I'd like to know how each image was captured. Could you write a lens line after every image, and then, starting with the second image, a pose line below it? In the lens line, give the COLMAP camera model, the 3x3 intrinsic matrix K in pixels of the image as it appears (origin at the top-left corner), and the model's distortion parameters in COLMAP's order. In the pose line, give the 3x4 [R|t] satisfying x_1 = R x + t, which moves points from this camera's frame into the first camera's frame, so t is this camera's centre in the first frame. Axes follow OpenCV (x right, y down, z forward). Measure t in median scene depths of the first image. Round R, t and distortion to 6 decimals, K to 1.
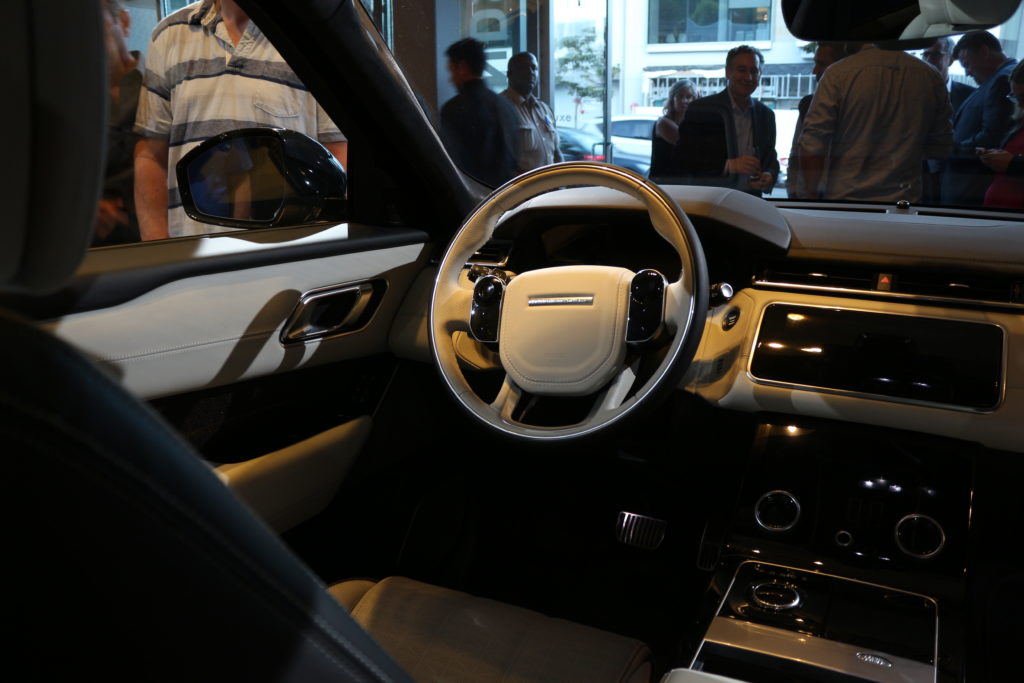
lens RADIAL K [[857.3, 0, 503.4], [0, 857.3, 349.7], [0, 0, 1]] dist [-0.162911, 0.137221]
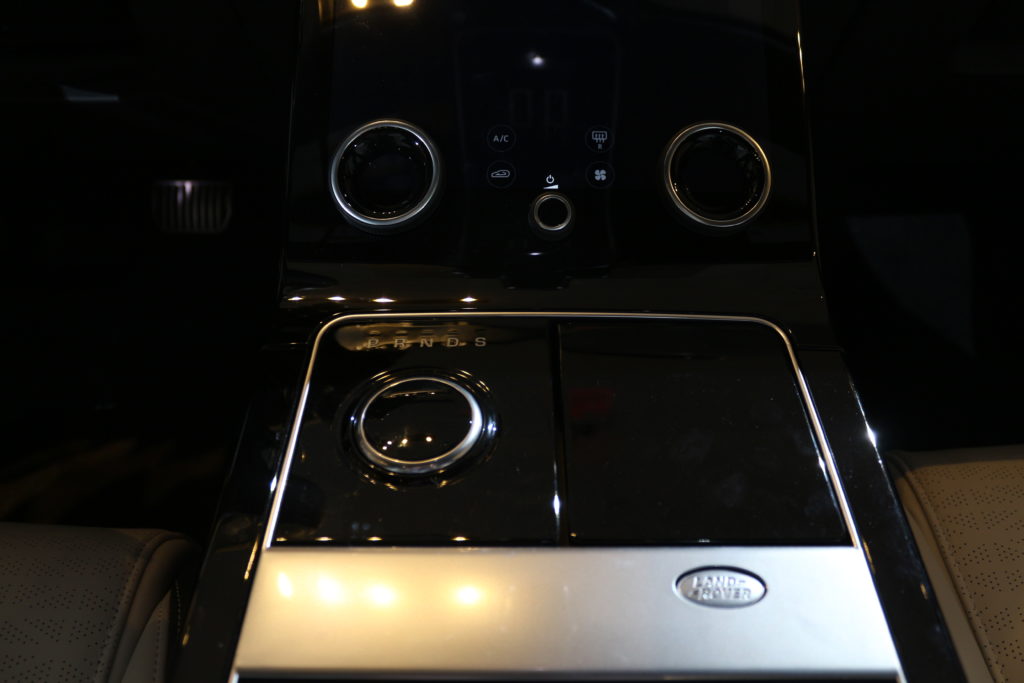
lens RADIAL K [[857.3, 0, 512.4], [0, 857.3, 359.5], [0, 0, 1]] dist [-0.162911, 0.137221]
pose [[0.891803, -0.297686, 0.340690, 0.187458], [0.112251, 0.875076, 0.470788, 0.074472], [-0.438277, -0.381608, 0.813811, 0.528281]]
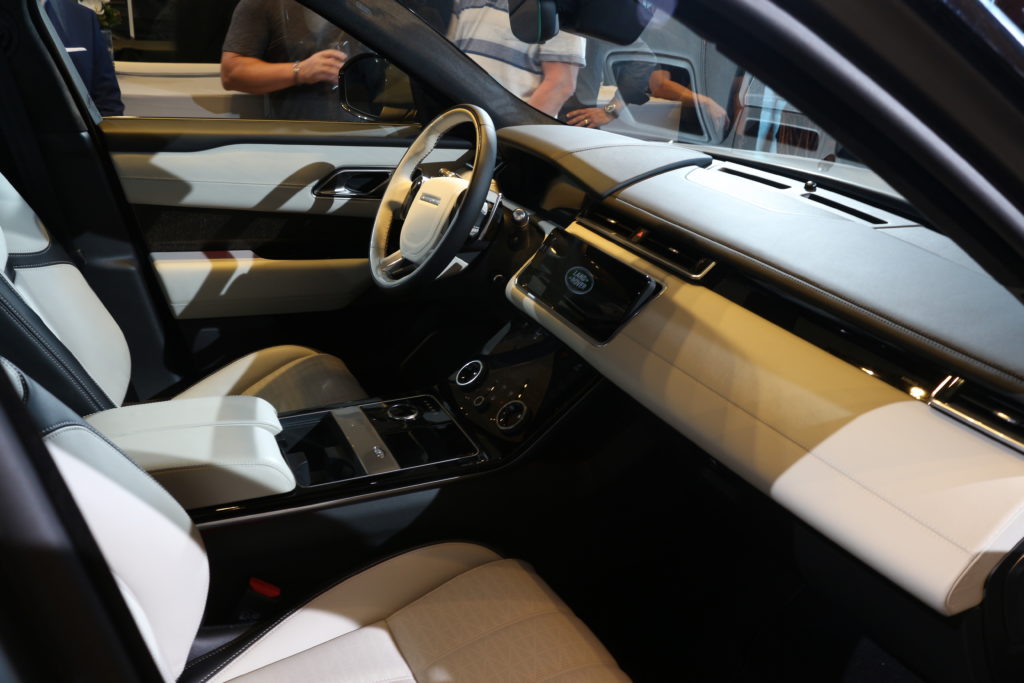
lens RADIAL K [[819.4, 0, 507.2], [0, 819.4, 345.8], [0, 0, 1]] dist [-0.033291, 0.000268]
pose [[0.806668, 0.284587, -0.517973, 0.937159], [-0.216510, 0.957800, 0.189056, -0.107719], [0.549918, -0.040359, 0.834243, -0.103841]]
